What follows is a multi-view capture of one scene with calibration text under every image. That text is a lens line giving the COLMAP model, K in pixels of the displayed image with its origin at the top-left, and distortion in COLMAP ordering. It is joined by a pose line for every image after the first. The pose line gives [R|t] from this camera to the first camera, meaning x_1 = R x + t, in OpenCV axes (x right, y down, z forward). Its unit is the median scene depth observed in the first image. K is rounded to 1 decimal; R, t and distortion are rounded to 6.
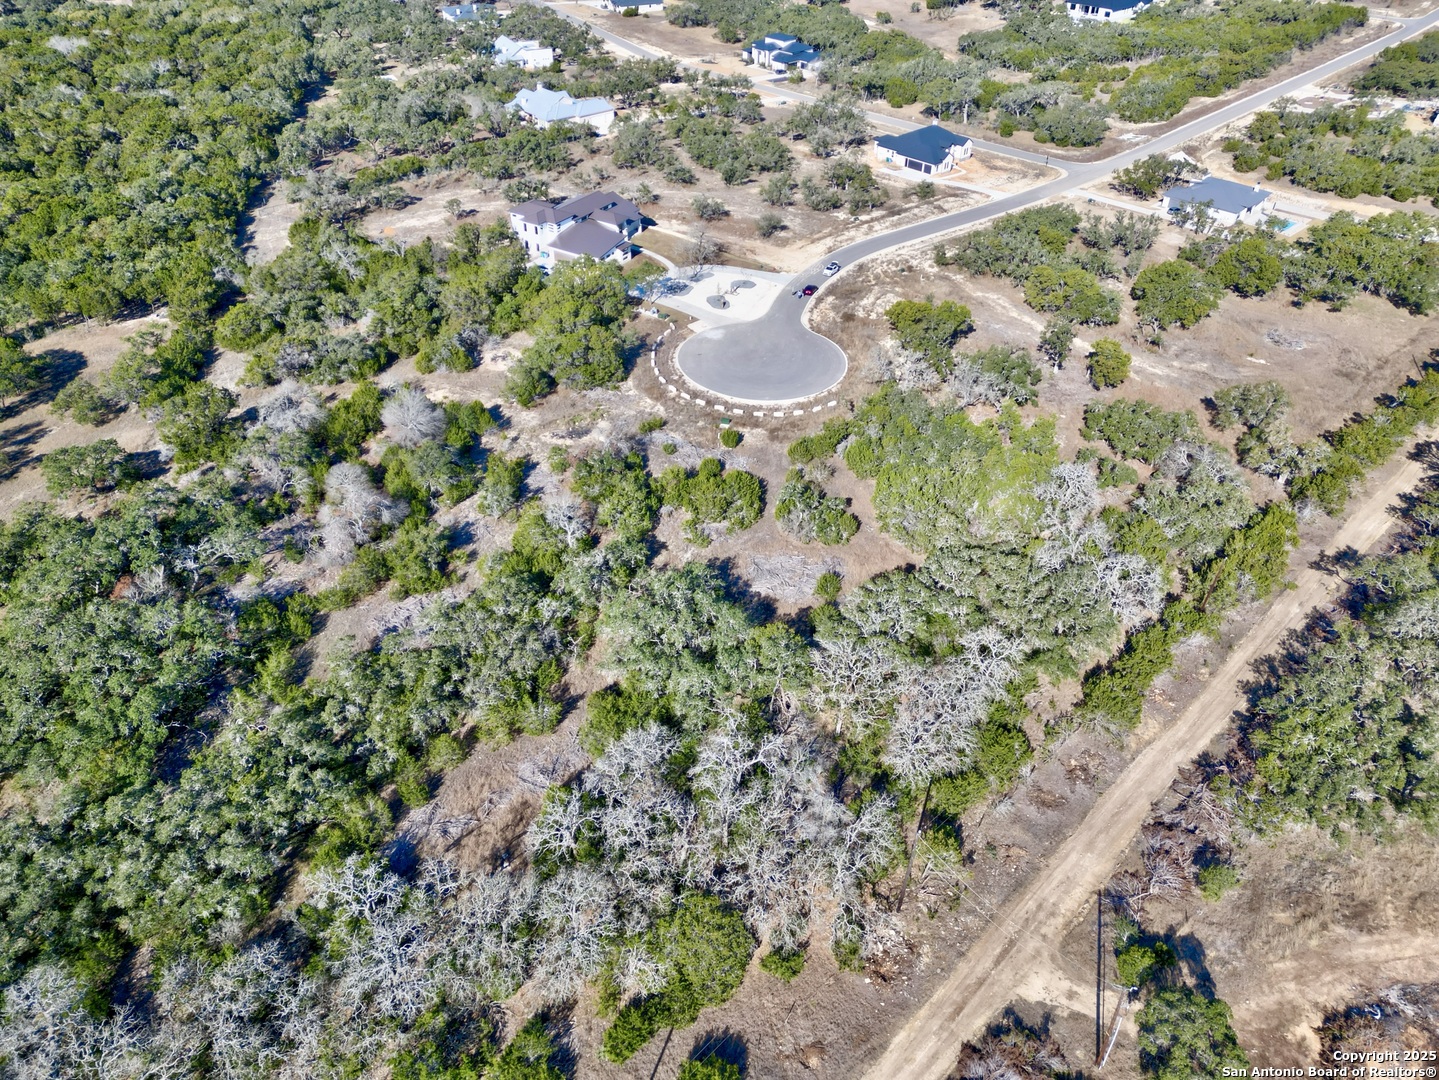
lens RADIAL K [[997.6, 0, 719.5], [0, 997.6, 540.0], [0, 0, 1]] dist [0.081180, -0.079305]
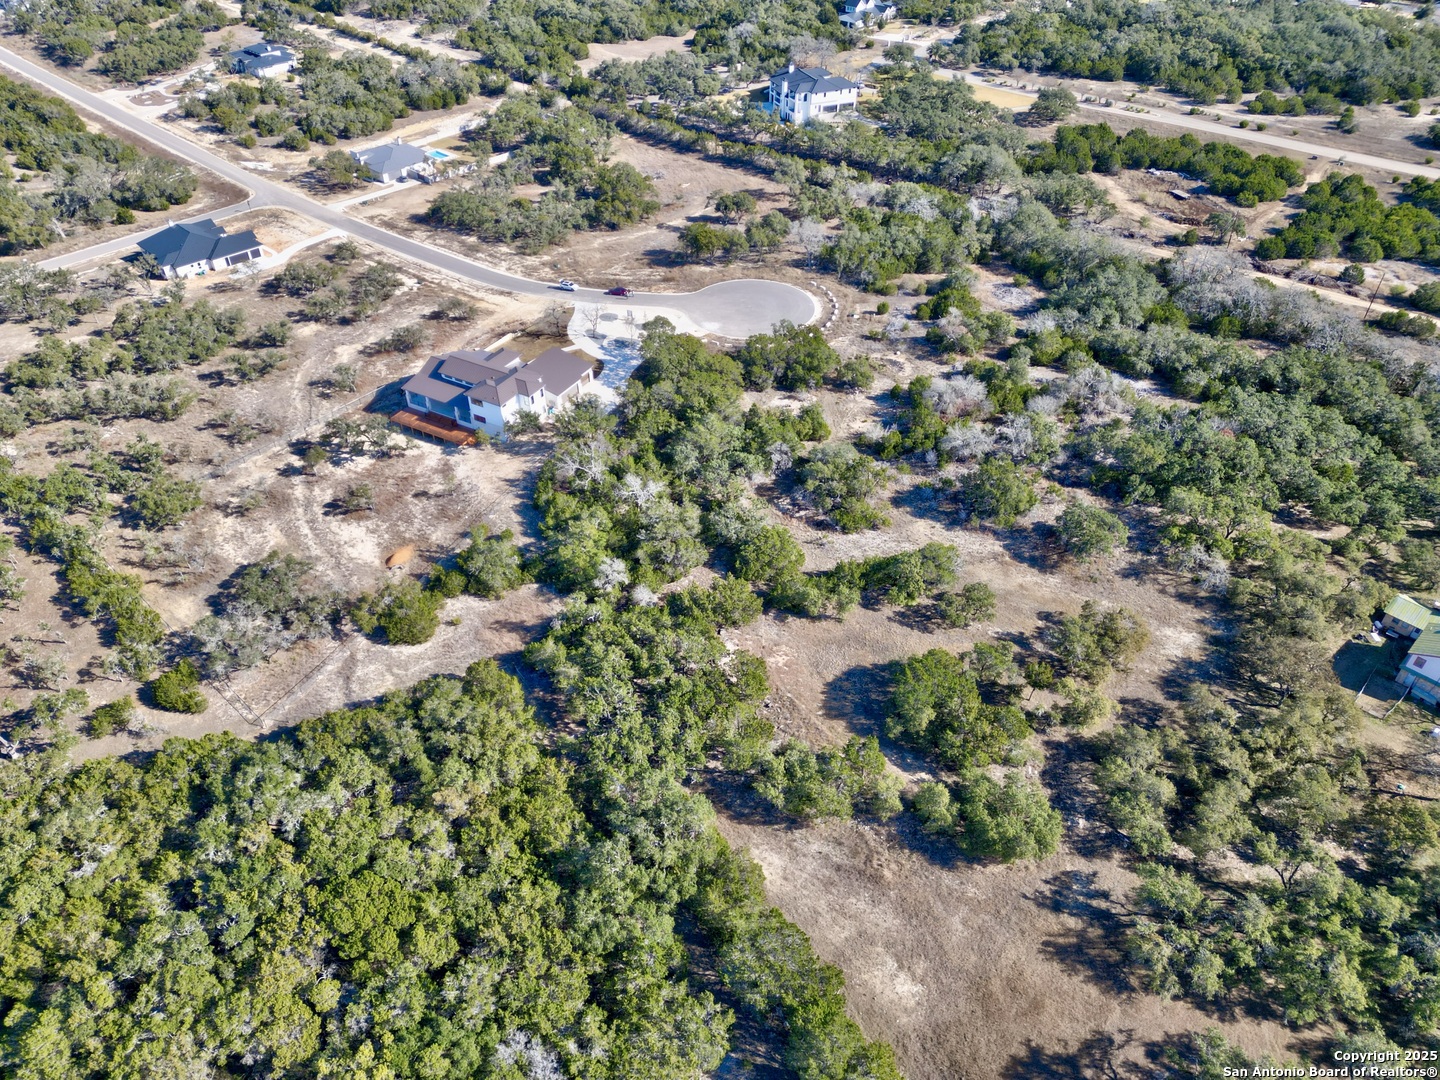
lens RADIAL K [[998.3, 0, 720.0], [0, 998.3, 540.0], [0, 0, 1]] dist [0.081180, -0.079305]
pose [[-0.049827, -0.645569, 0.762075, -1.210619], [0.610277, 0.584331, 0.534901, -0.767768], [-0.790619, 0.491729, 0.364861, 0.742439]]
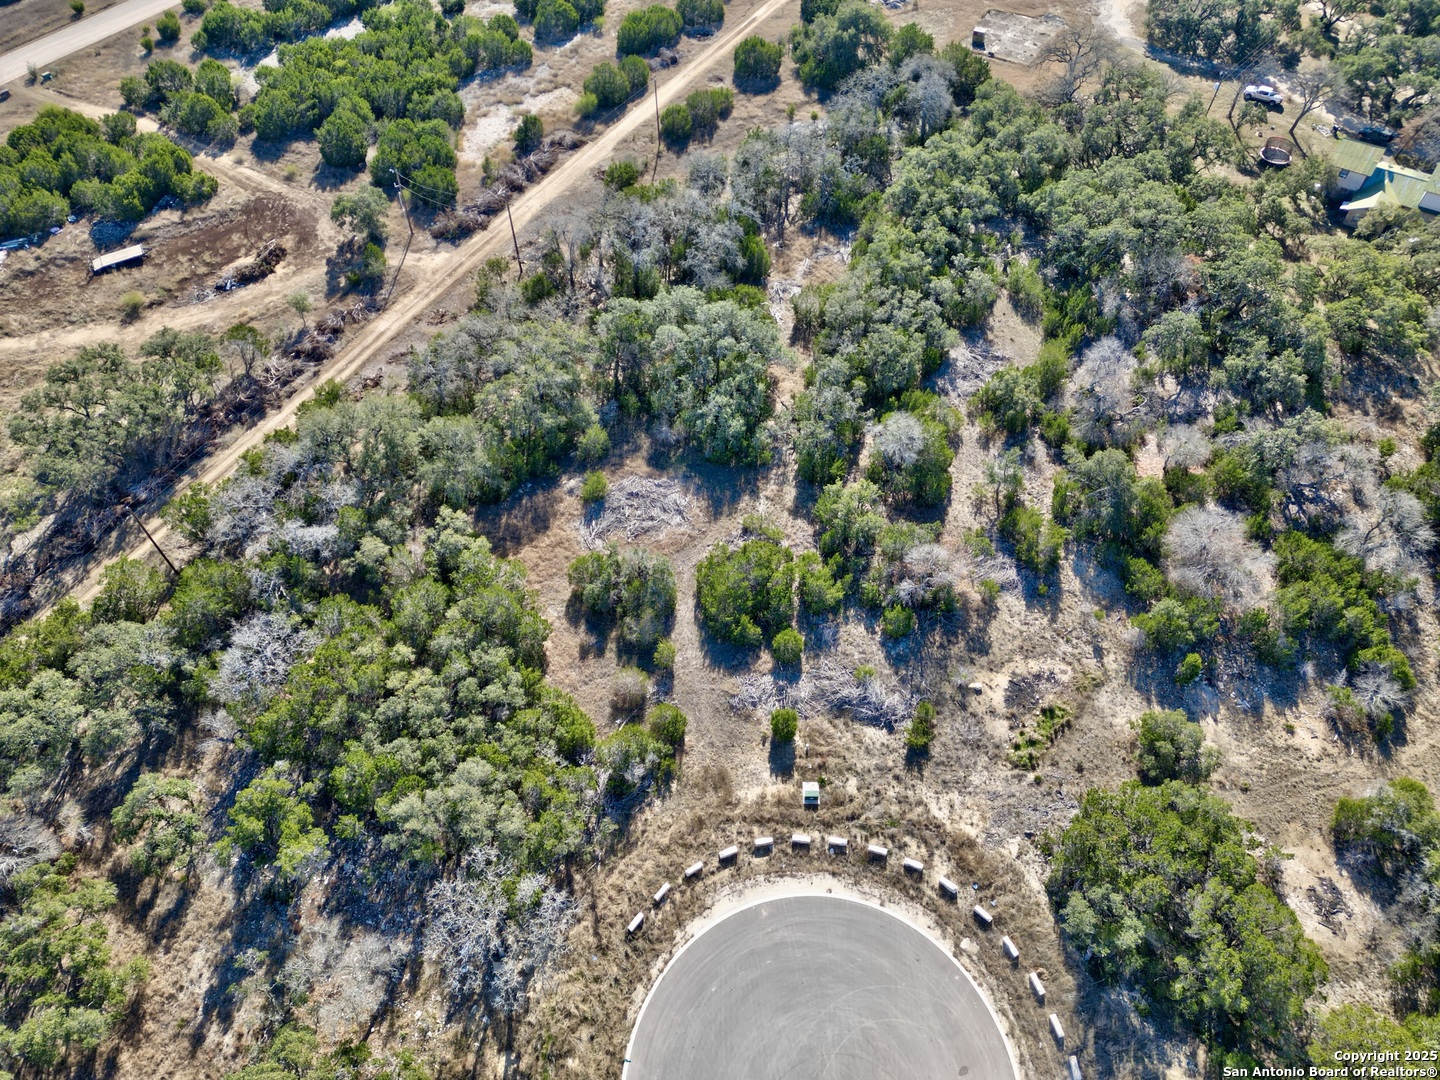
lens RADIAL K [[998.3, 0, 720.0], [0, 998.3, 540.0], [0, 0, 1]] dist [0.081180, -0.079305]
pose [[-0.968347, 0.183356, -0.169367, 0.120633], [-0.164039, 0.043959, 0.985474, -0.644470], [0.188137, 0.982063, -0.012491, 0.807663]]
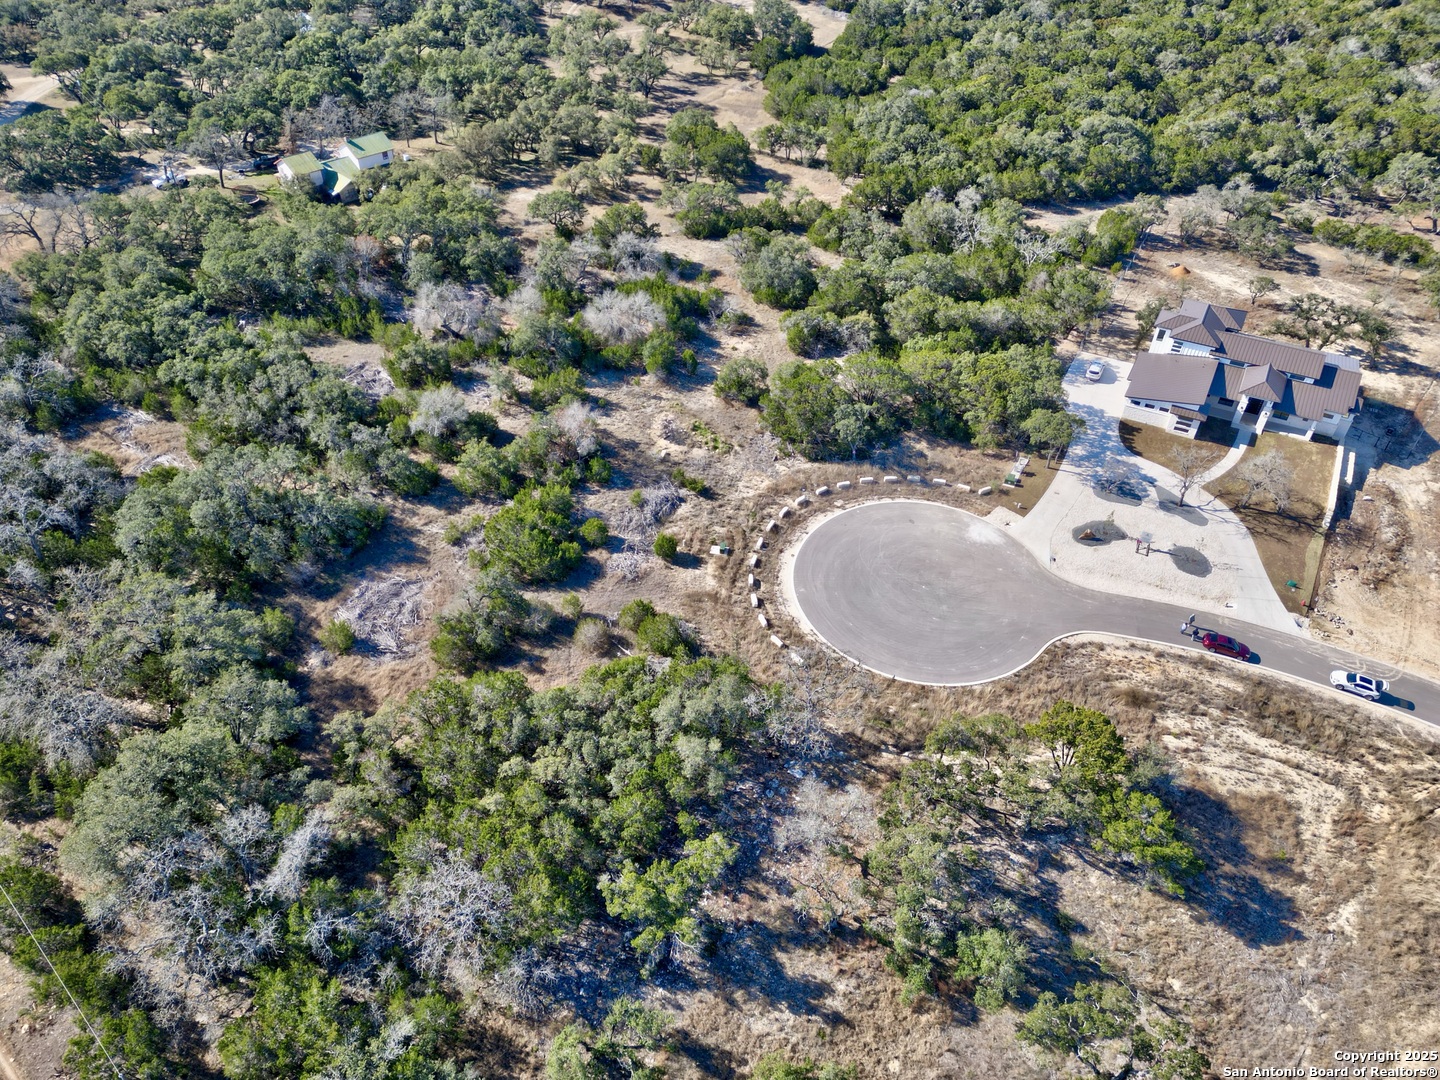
lens RADIAL K [[998.3, 0, 720.0], [0, 998.3, 540.0], [0, 0, 1]] dist [0.081180, -0.079305]
pose [[0.062331, 0.645833, -0.760930, 0.540268], [-0.615180, 0.625222, 0.480261, -0.455554], [0.785919, 0.438174, 0.436274, 0.632945]]
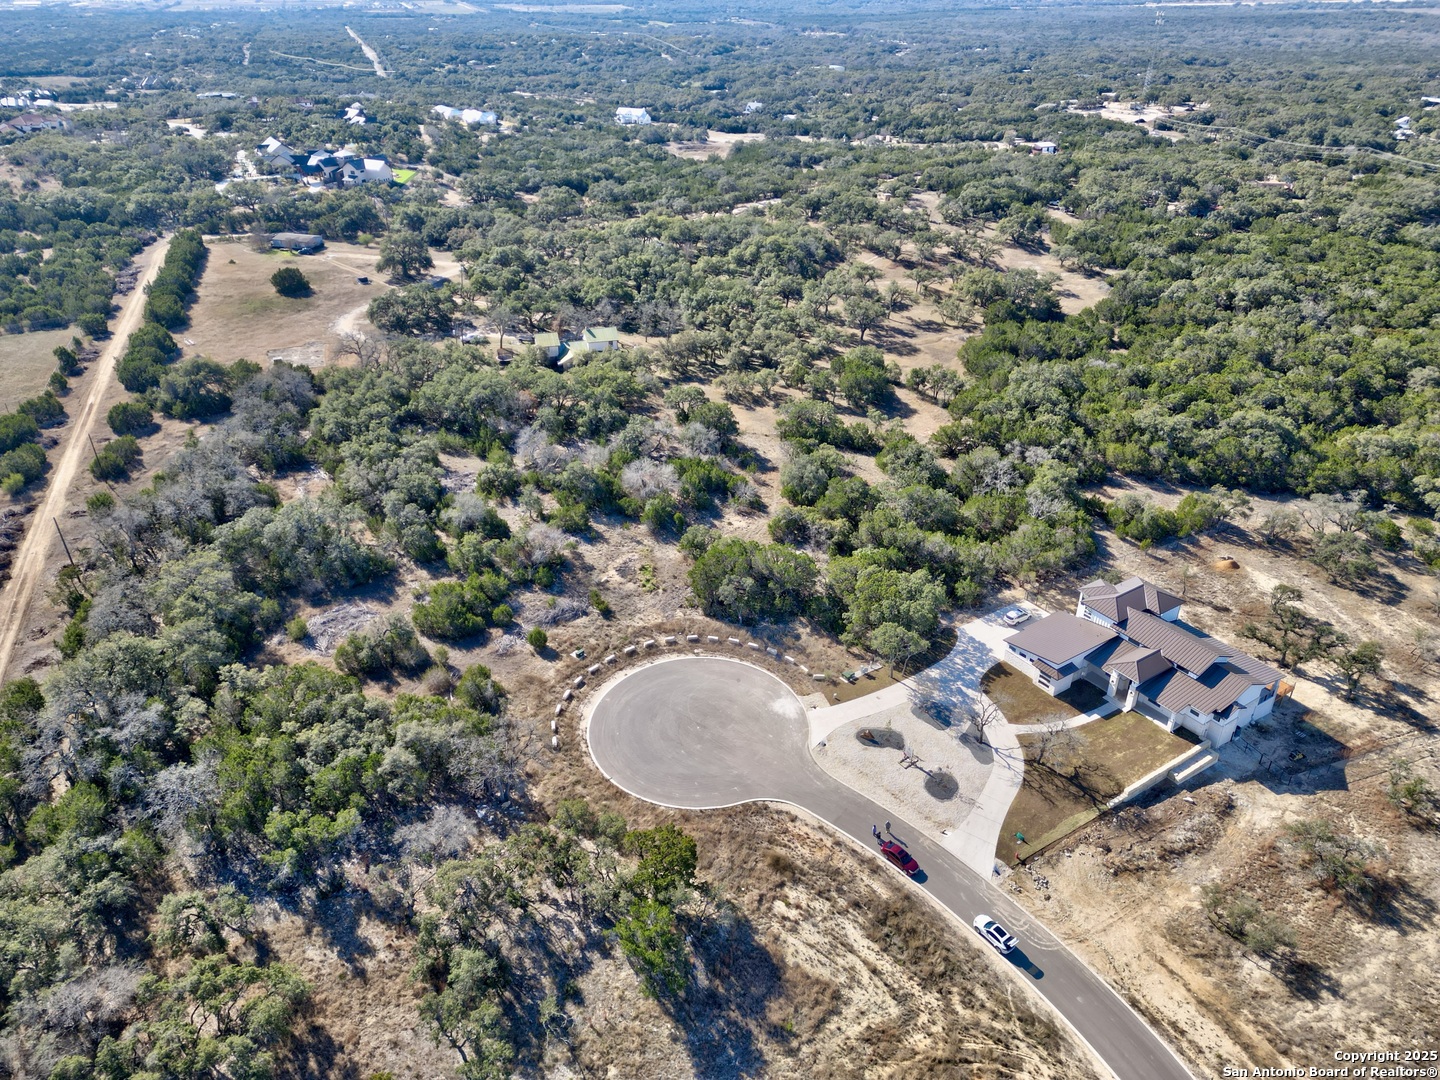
lens RADIAL K [[998.3, 0, 720.0], [0, 998.3, 540.0], [0, 0, 1]] dist [0.081180, -0.079305]
pose [[-0.409260, 0.438737, -0.800010, 0.618759], [-0.563283, 0.568279, 0.599809, -0.770851], [0.717787, 0.696110, 0.014559, 0.951664]]
